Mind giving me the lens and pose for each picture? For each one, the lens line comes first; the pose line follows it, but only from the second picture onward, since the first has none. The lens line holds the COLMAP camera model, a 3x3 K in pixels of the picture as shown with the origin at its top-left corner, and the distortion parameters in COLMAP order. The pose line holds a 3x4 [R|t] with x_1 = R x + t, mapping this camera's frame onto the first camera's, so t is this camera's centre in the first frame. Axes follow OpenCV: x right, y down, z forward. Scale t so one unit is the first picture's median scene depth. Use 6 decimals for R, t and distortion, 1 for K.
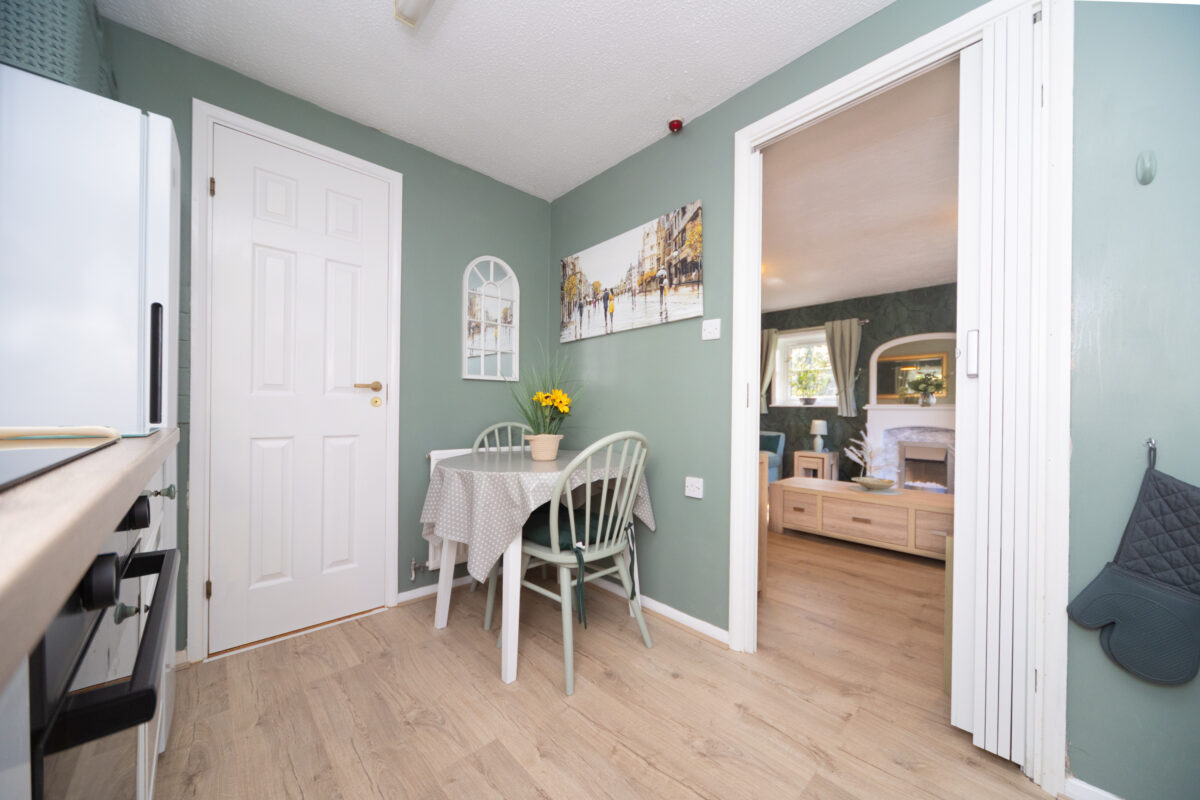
lens RADIAL K [[428.3, 0, 603.5], [0, 428.3, 412.3], [0, 0, 1]] dist [0.000089, 0.000027]
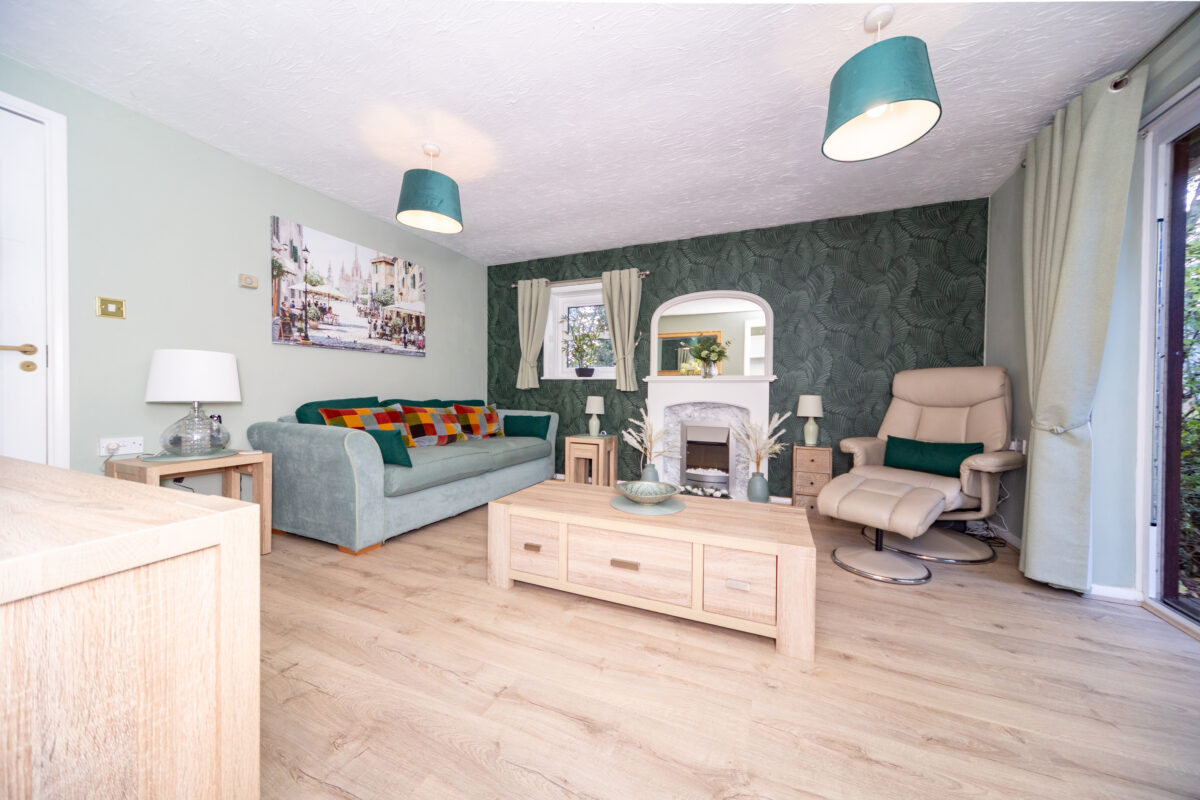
lens RADIAL K [[409.9, 0, 590.2], [0, 409.9, 399.0], [0, 0, 1]] dist [0.001054, 0.000096]
pose [[0.926730, -0.006343, 0.375675, 0.221571], [0.000724, 0.999886, 0.015096, 0.013546], [-0.375728, -0.013718, 0.926628, 0.319137]]
